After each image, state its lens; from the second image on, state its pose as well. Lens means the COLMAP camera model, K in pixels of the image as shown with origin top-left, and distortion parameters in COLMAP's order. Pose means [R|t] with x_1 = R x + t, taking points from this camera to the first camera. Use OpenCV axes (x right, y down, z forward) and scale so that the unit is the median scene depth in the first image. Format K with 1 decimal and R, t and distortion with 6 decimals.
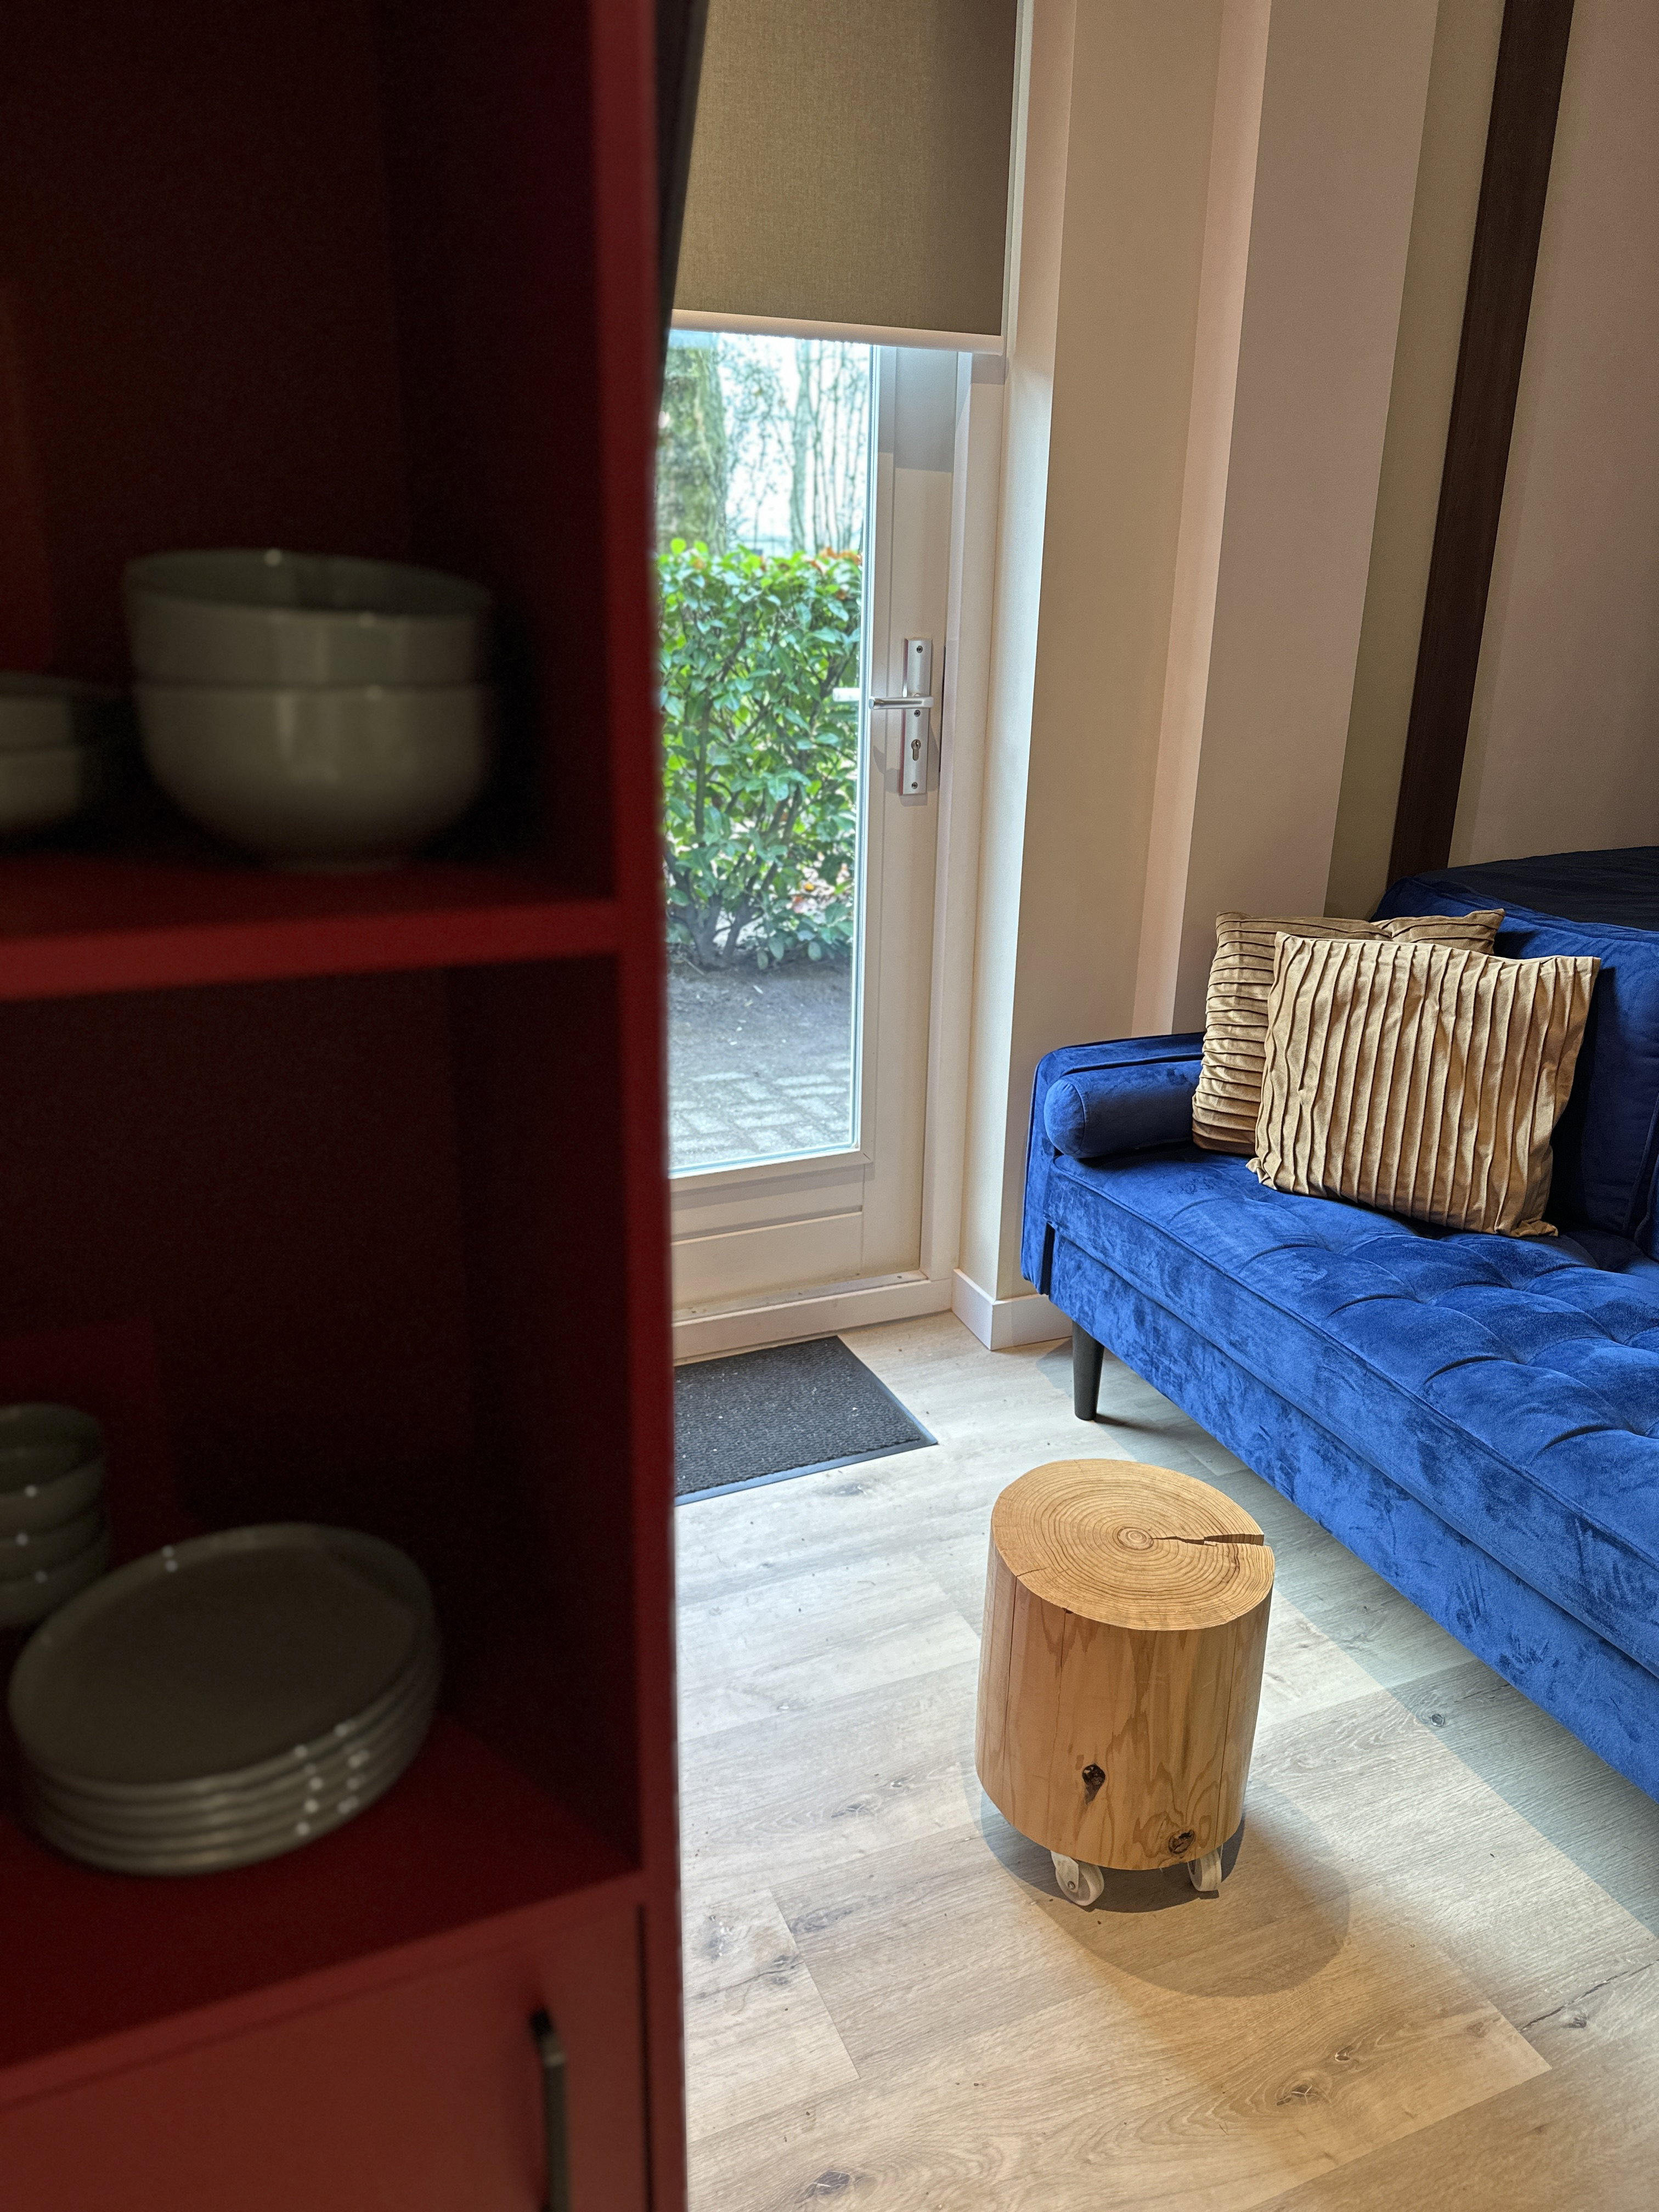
lens RADIAL K [[1559.5, 0, 836.3], [0, 1559.5, 1109.0], [0, 0, 1]] dist [0.068773, -0.085882]
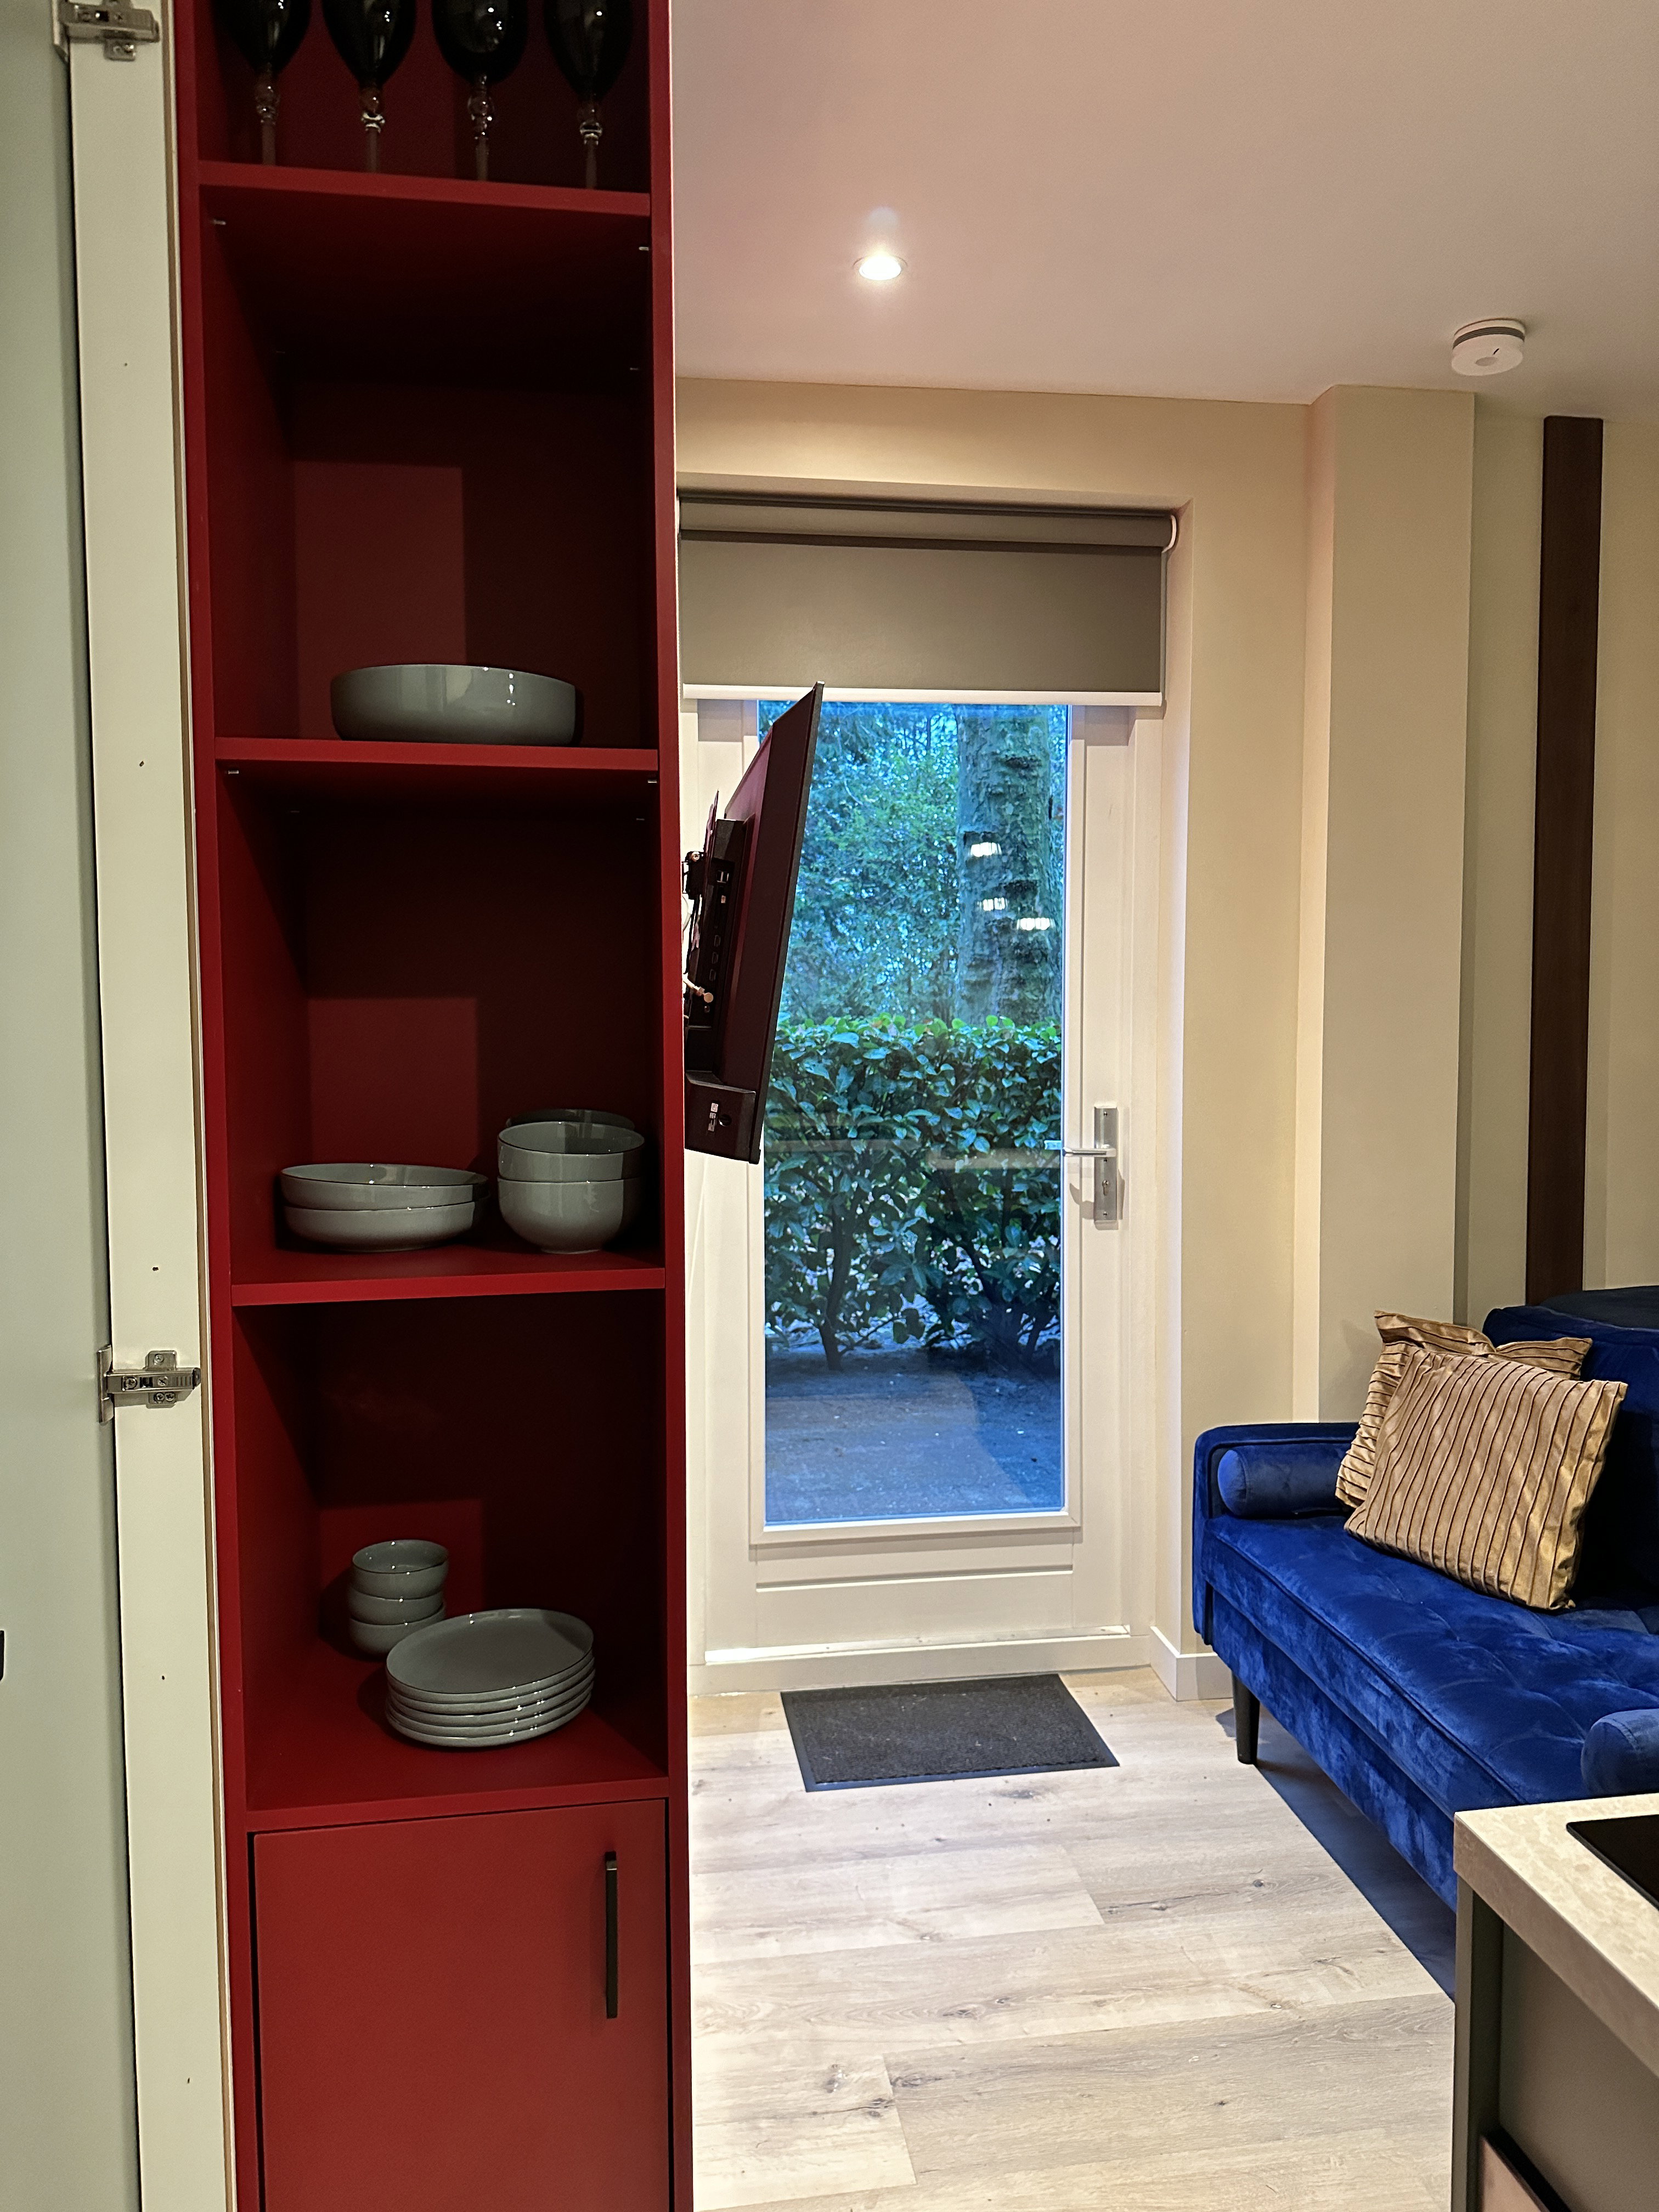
lens RADIAL K [[1559.5, 0, 829.8], [0, 1559.5, 1083.5], [0, 0, 1]] dist [0.068773, -0.085882]
pose [[0.966479, -0.012443, -0.256444, 0.200698], [-0.059074, 0.961249, -0.269278, 0.059565], [0.249857, 0.275401, 0.928292, -0.341292]]
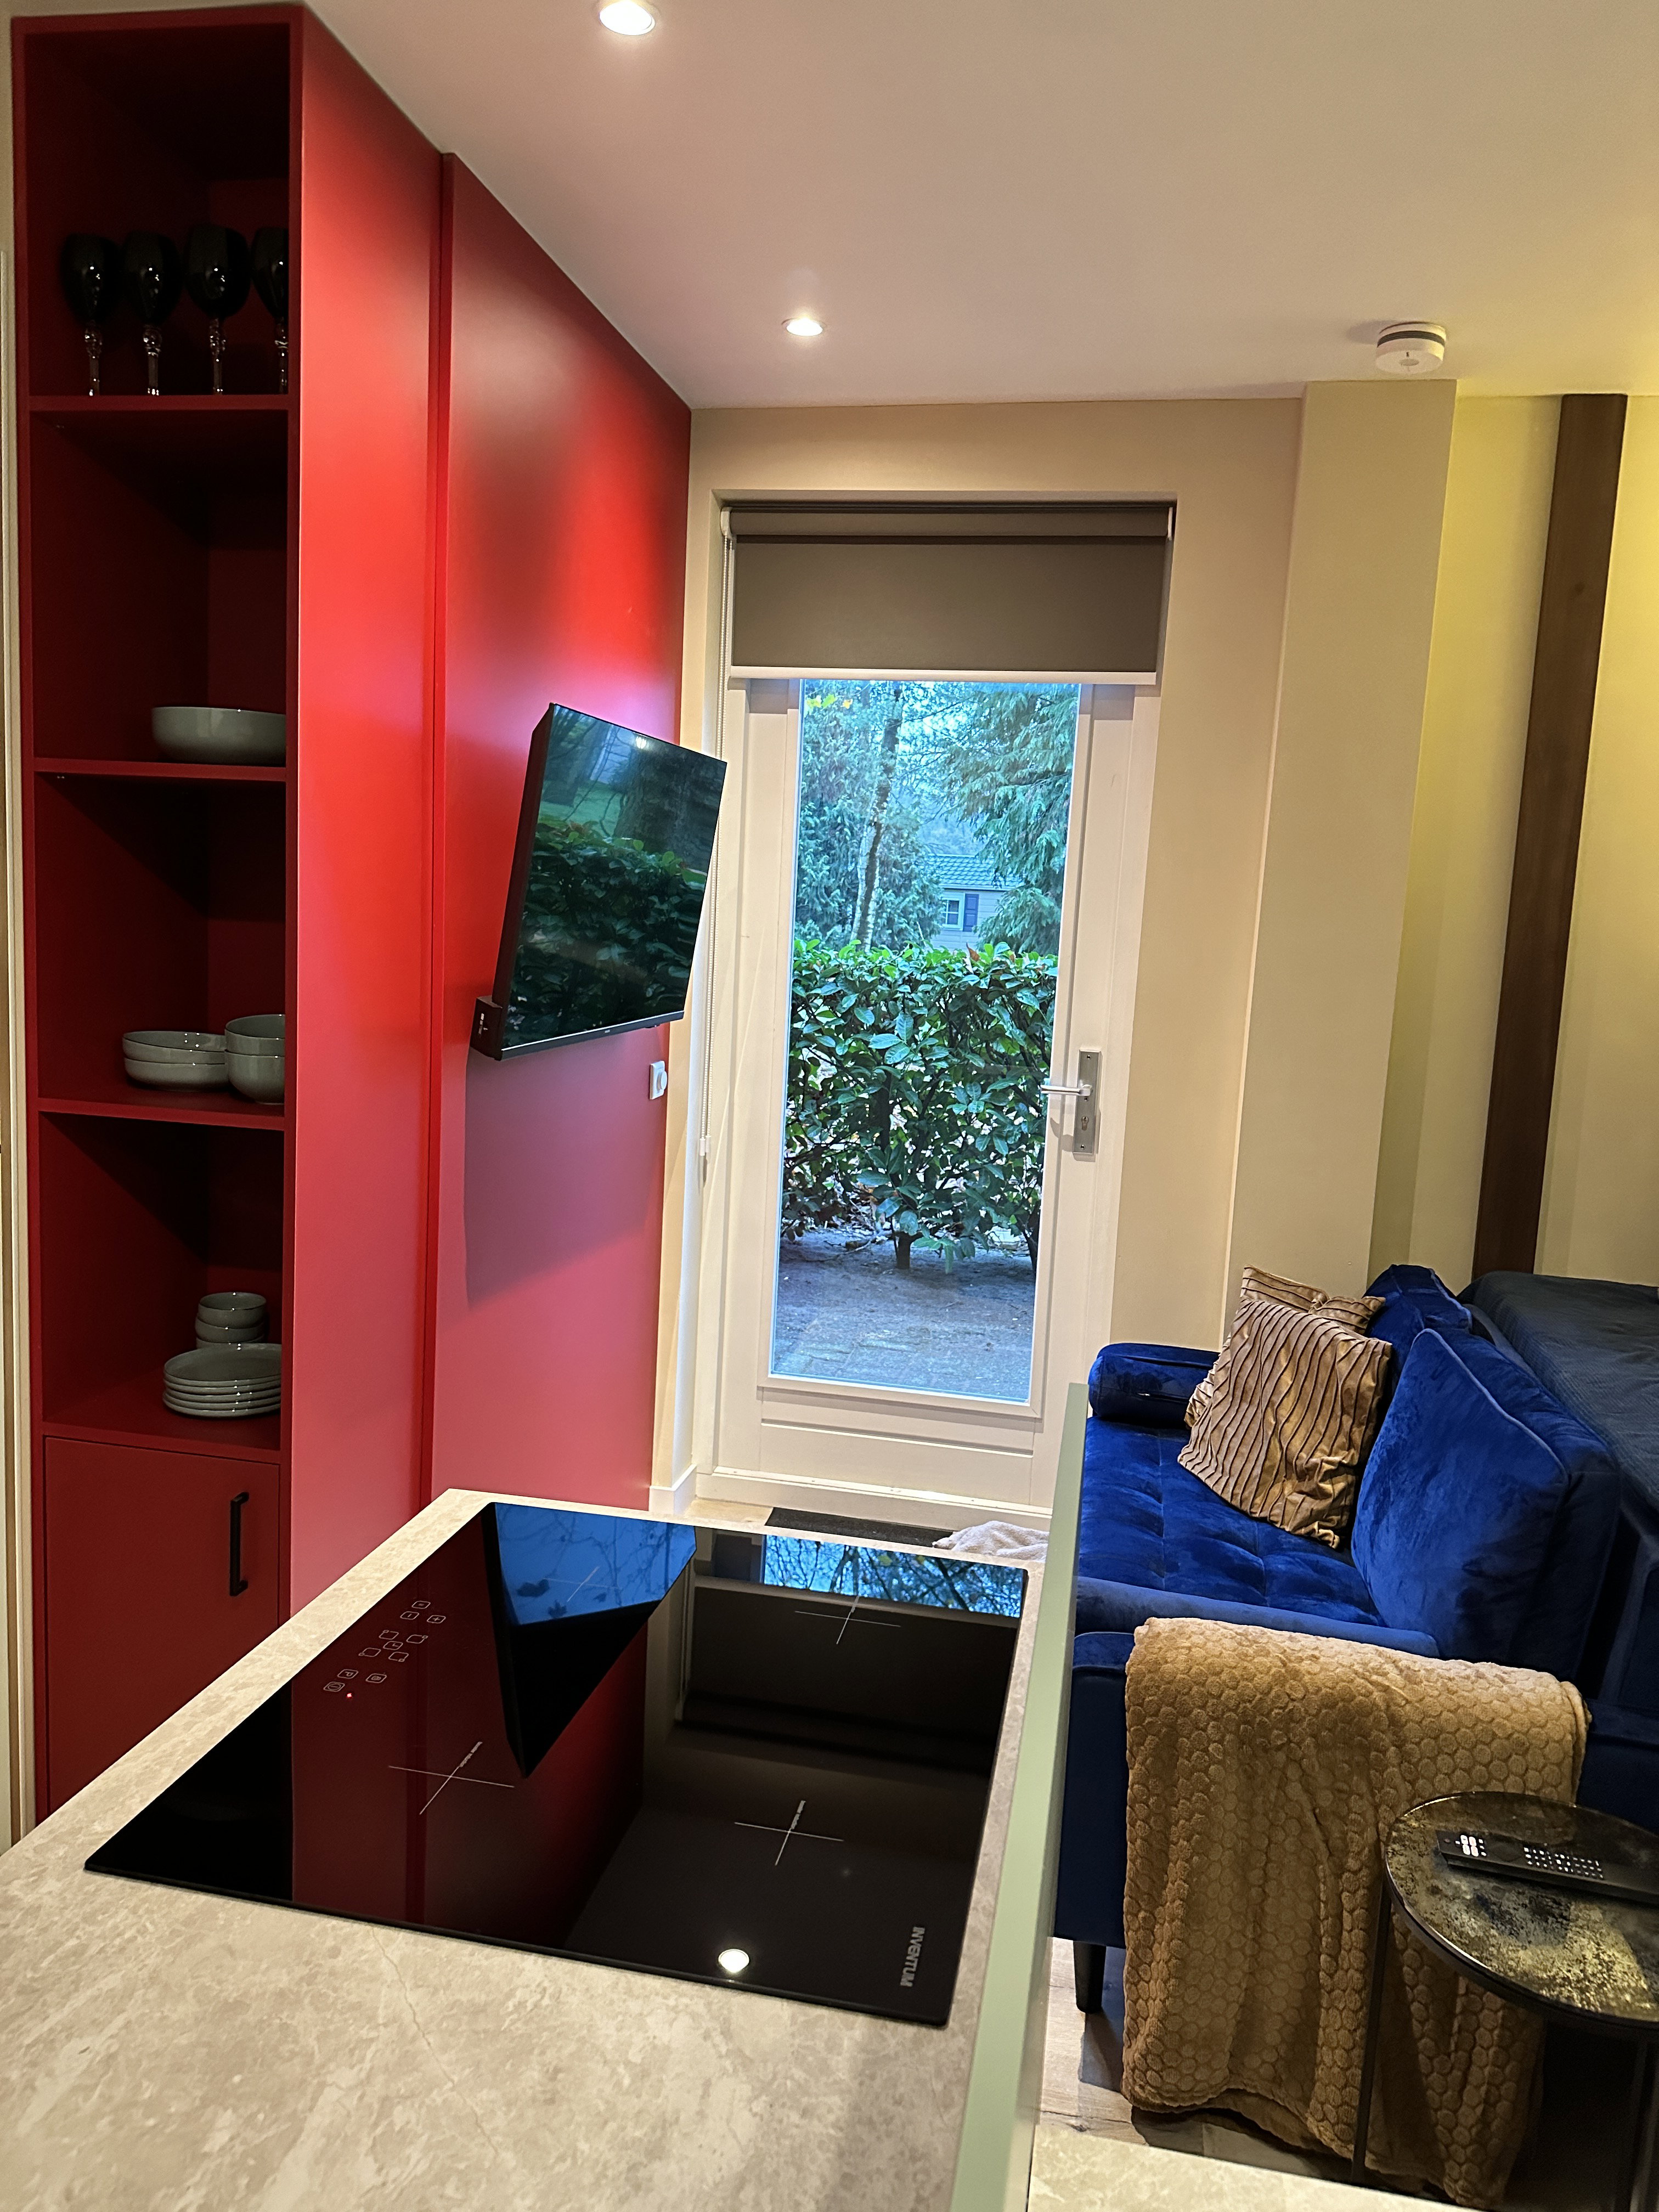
lens RADIAL K [[1559.5, 0, 837.2], [0, 1559.5, 1085.3], [0, 0, 1]] dist [0.068773, -0.085882]
pose [[0.821610, 0.084482, -0.563755, 0.805344], [-0.214635, 0.962025, -0.168642, 0.033659], [0.528099, 0.259559, 0.808542, -0.349913]]
